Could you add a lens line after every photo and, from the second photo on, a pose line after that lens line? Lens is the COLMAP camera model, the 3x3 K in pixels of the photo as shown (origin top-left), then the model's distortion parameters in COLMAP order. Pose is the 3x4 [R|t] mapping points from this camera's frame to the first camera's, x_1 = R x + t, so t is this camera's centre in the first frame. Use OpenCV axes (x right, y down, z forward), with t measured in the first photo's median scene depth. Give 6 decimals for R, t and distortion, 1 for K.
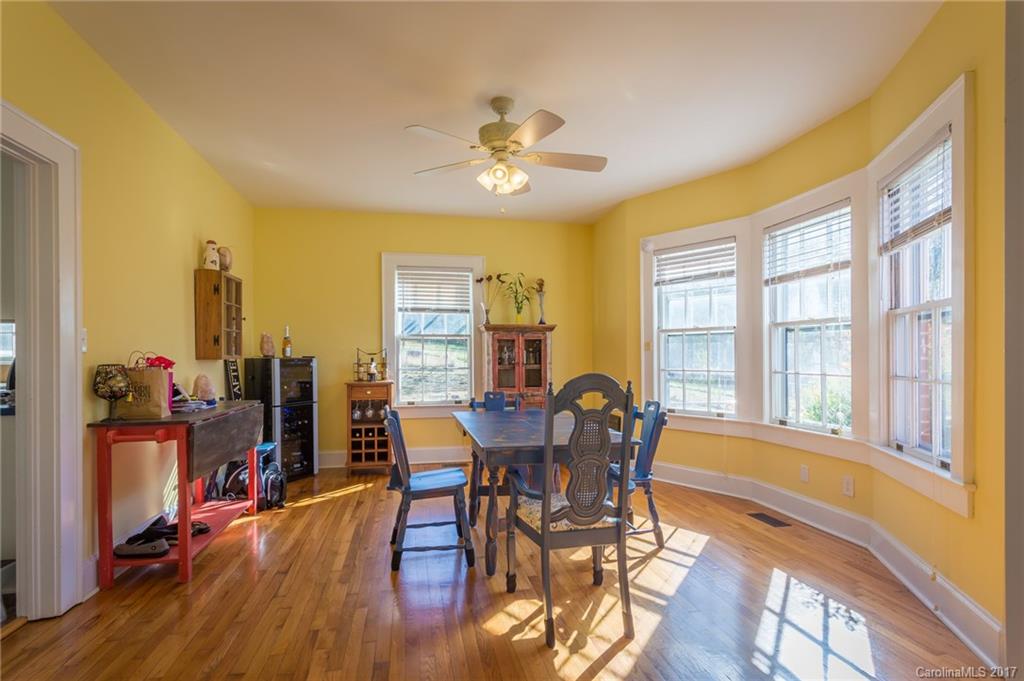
lens RADIAL K [[493.4, 0, 516.2], [0, 493.4, 358.2], [0, 0, 1]] dist [-0.002280, 0.000537]
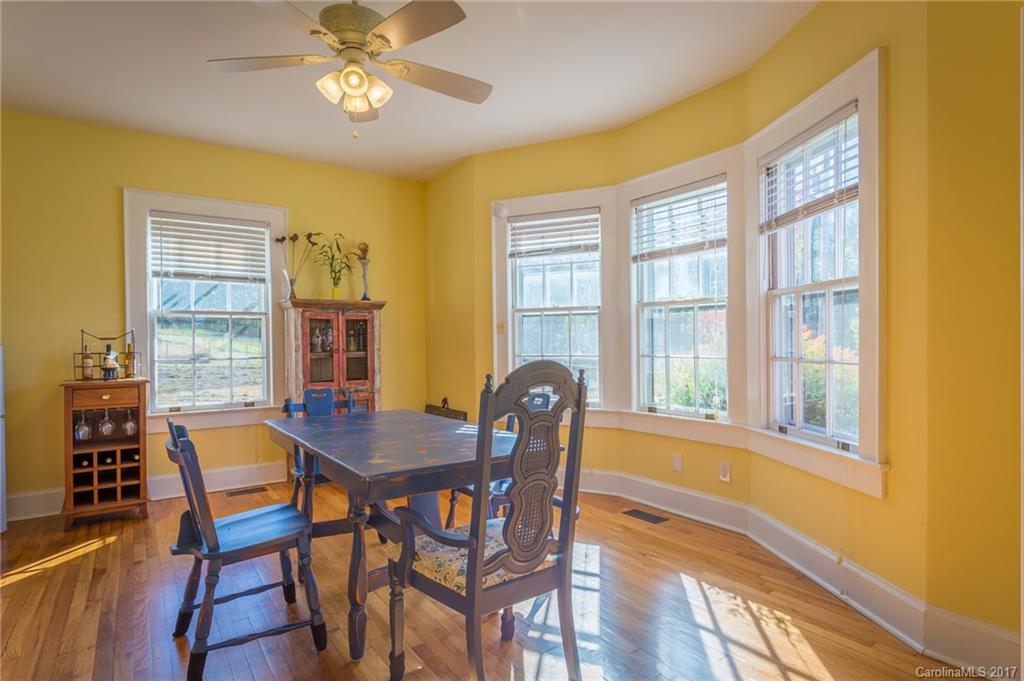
lens RADIAL K [[540.5, 0, 513.2], [0, 540.5, 344.0], [0, 0, 1]] dist [-0.005452, 0.003493]
pose [[0.919838, -0.007530, 0.392226, -0.113057], [0.008291, 0.999966, -0.000248, 0.004738], [-0.392210, 0.003480, 0.919869, 0.177054]]
